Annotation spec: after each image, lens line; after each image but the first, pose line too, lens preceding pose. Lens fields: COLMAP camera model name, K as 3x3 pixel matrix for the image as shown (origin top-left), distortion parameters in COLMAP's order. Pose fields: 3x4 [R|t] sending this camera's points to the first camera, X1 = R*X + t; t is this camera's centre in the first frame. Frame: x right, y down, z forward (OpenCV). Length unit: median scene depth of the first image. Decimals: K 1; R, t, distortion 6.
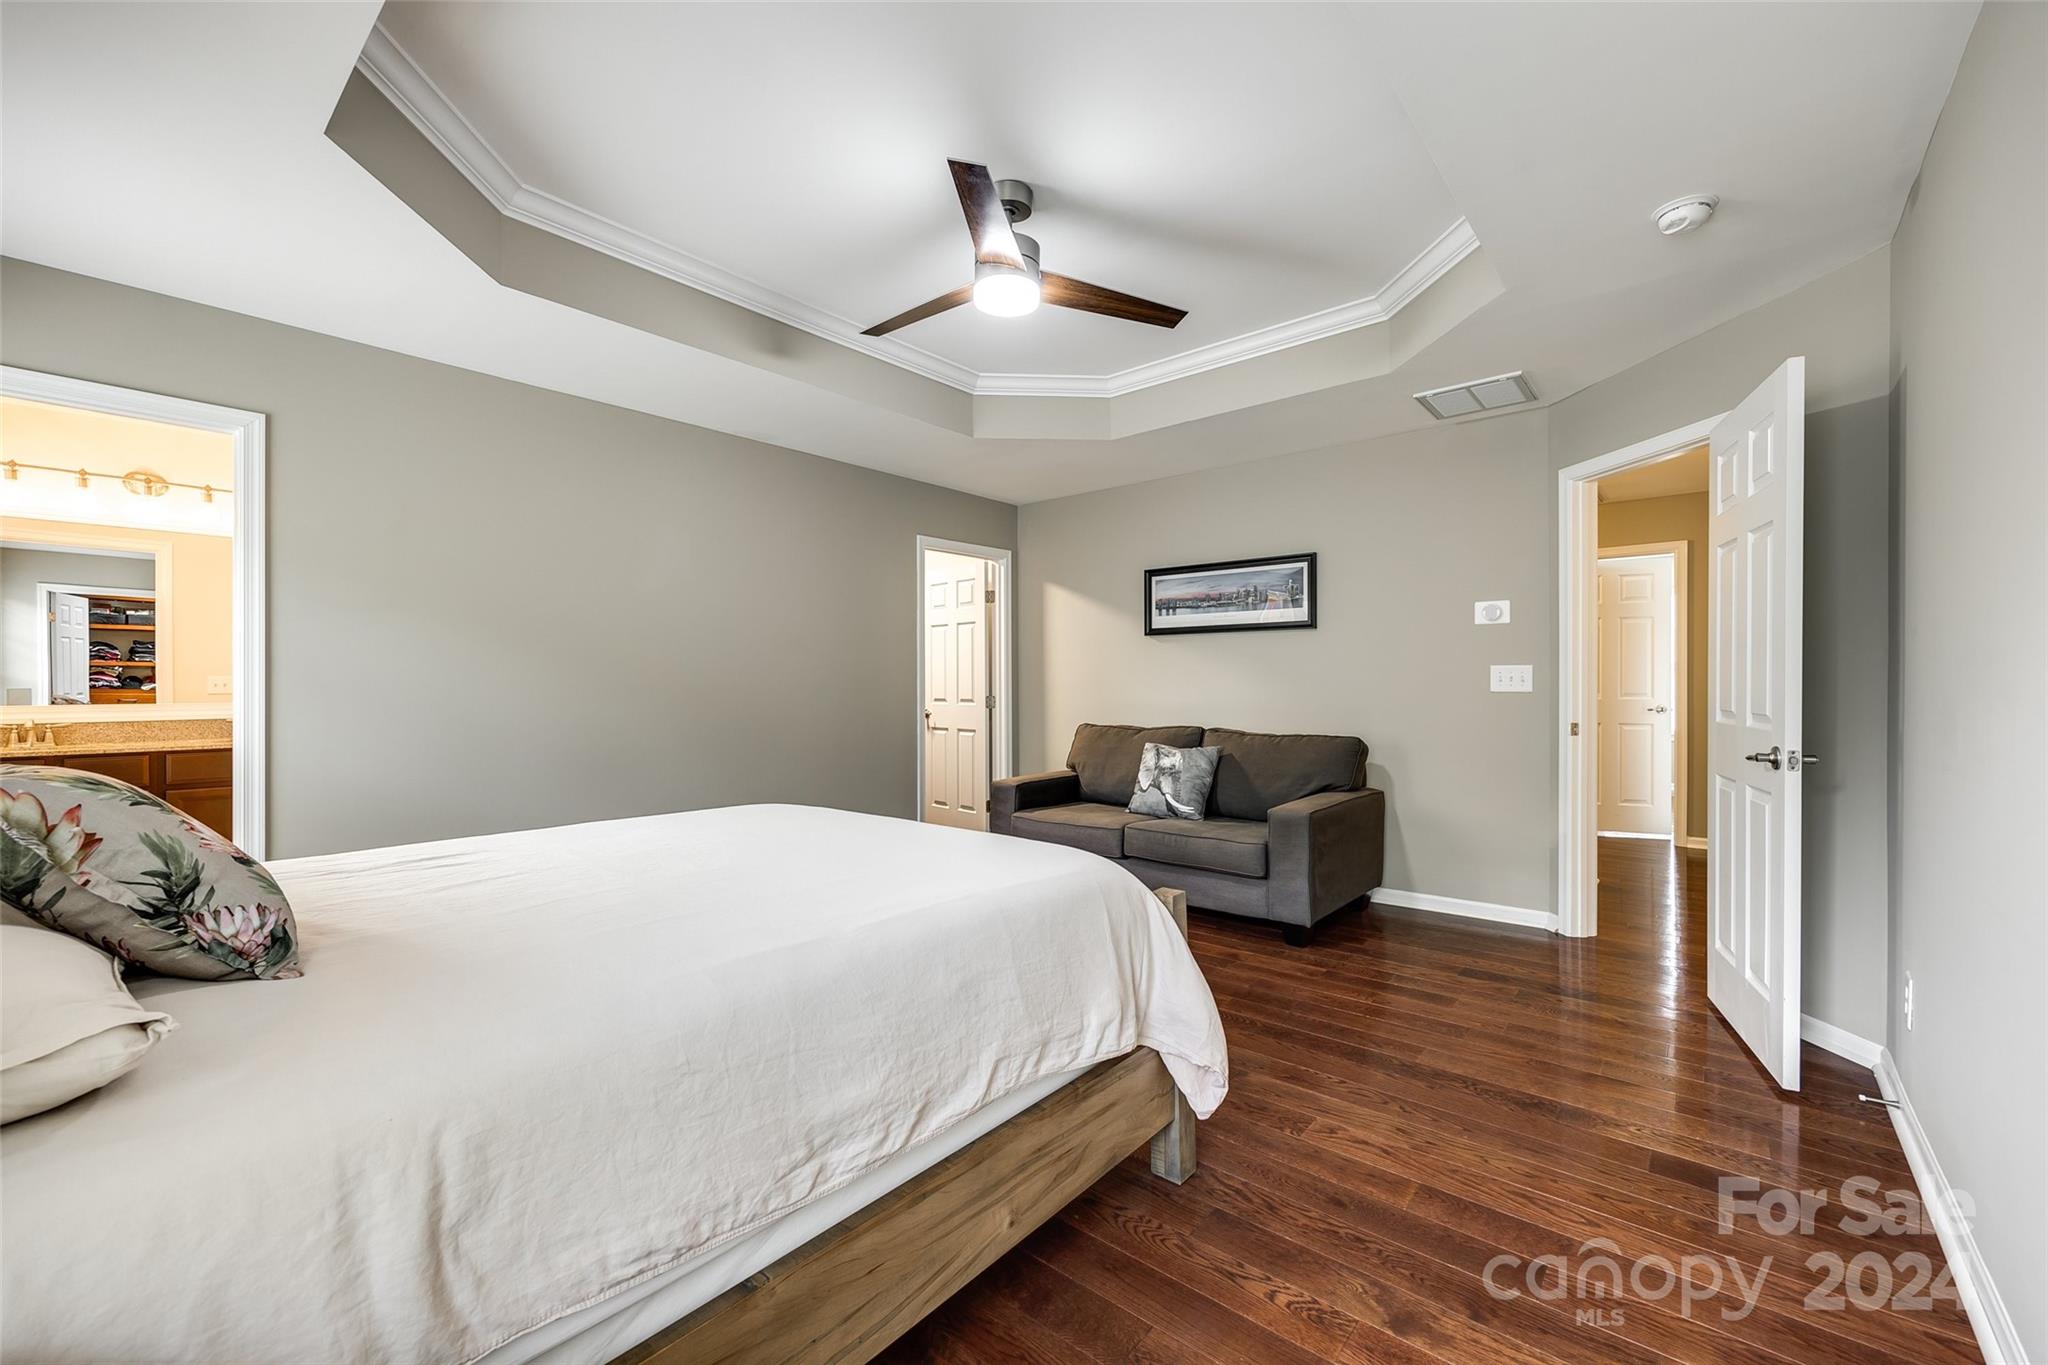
lens RADIAL K [[822.5, 0, 1020.2], [0, 822.5, 696.3], [0, 0, 1]] dist [-0.000649, -0.000403]
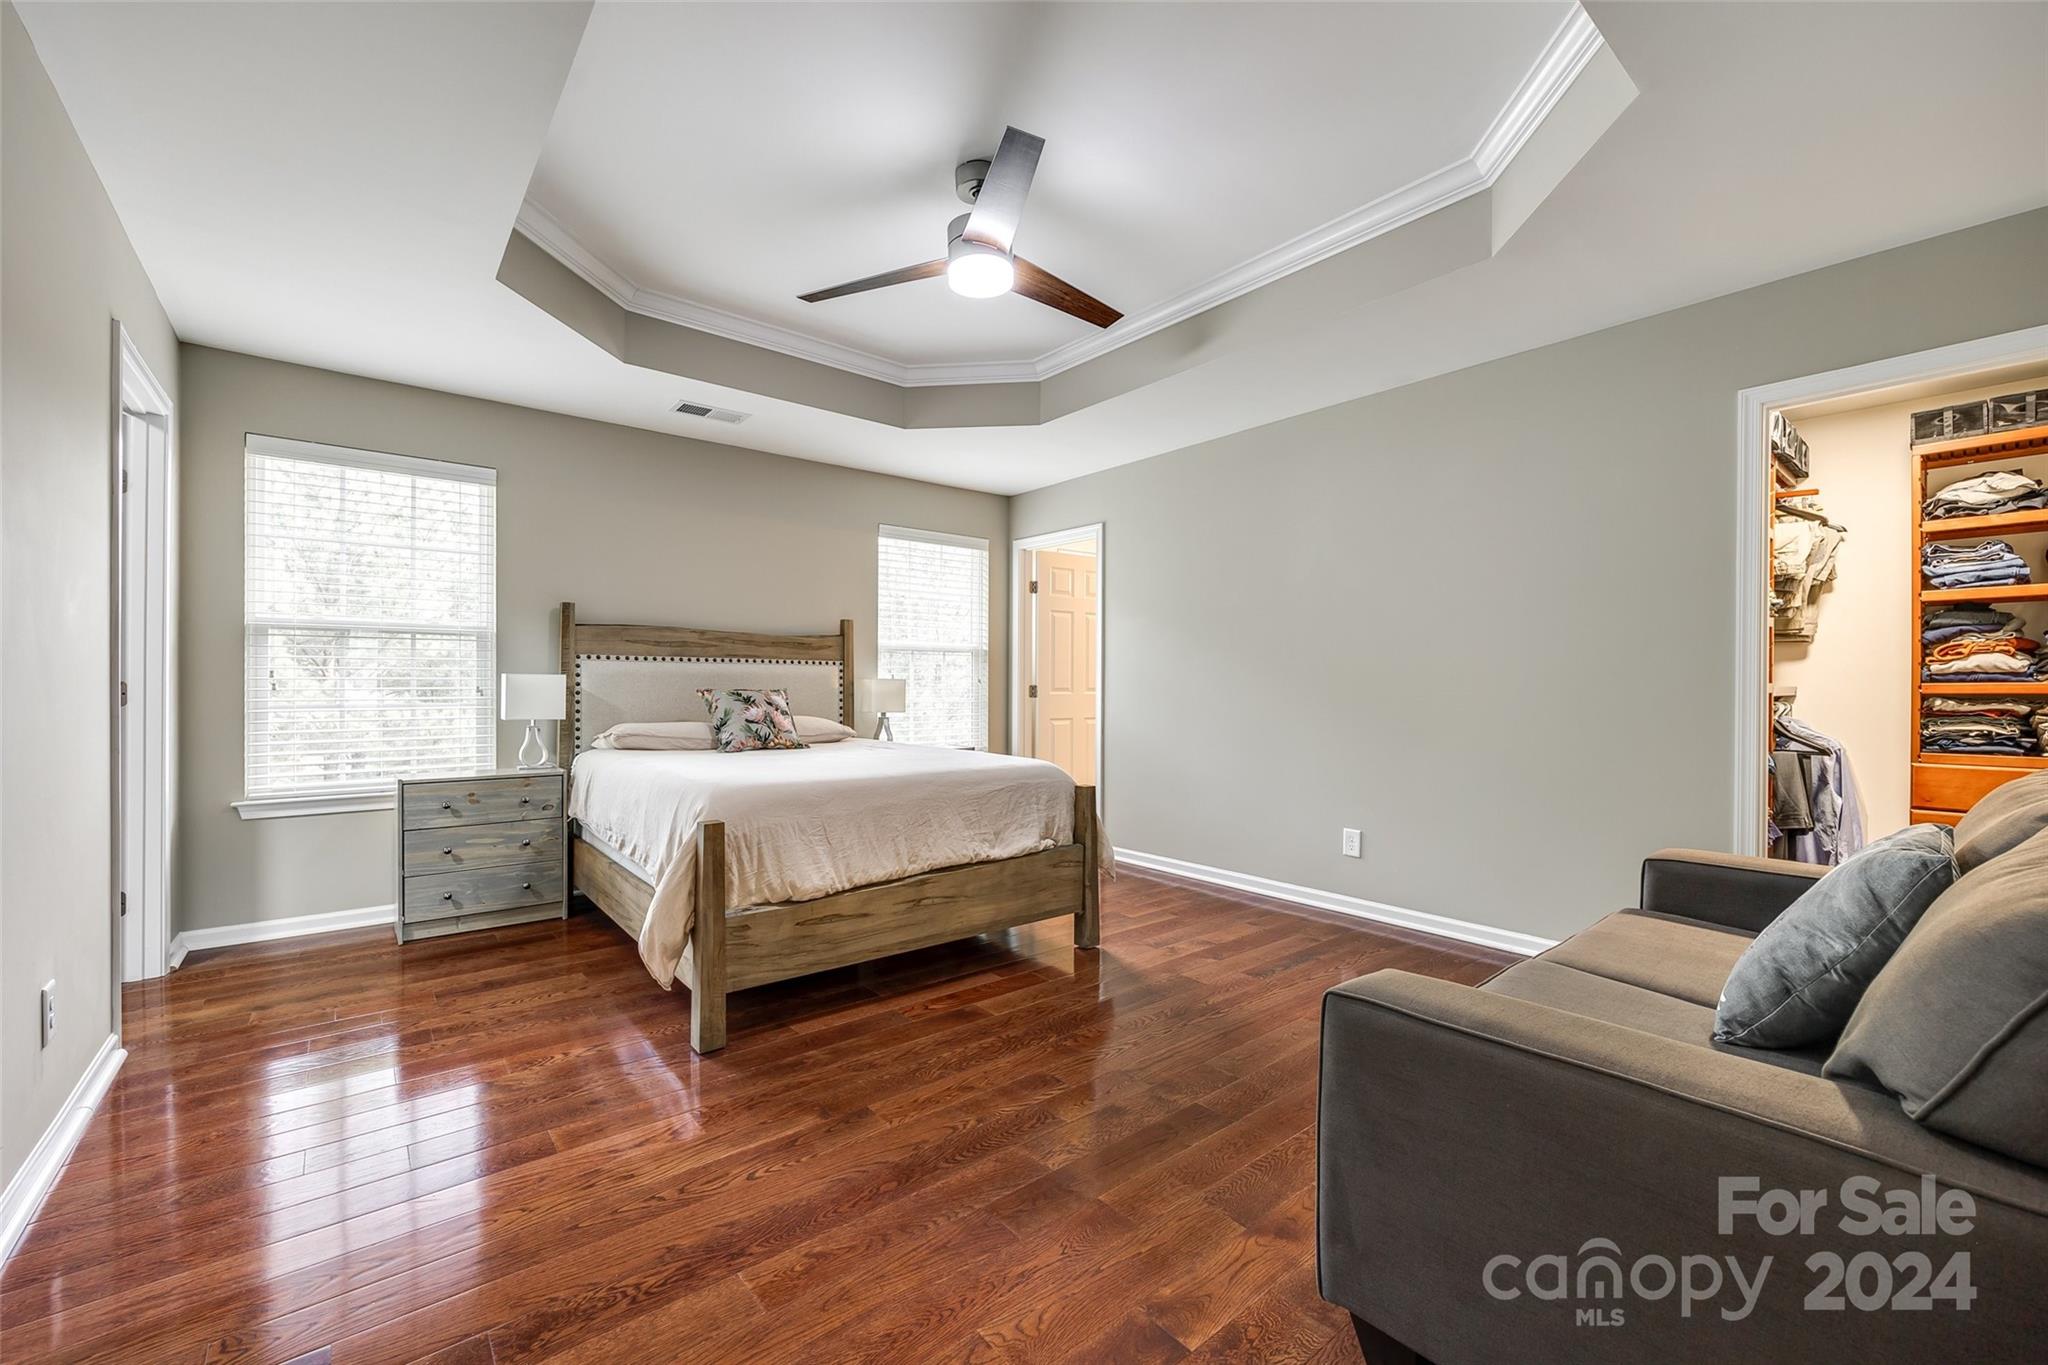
lens RADIAL K [[822.5, 0, 1014.9], [0, 822.5, 687.1], [0, 0, 1]] dist [-0.000649, -0.000403]
pose [[-0.184948, 0.001105, -0.982748, 1.067343], [-0.011351, 0.999930, 0.003261, 0.017491], [0.982683, 0.011758, -0.184923, 1.349509]]
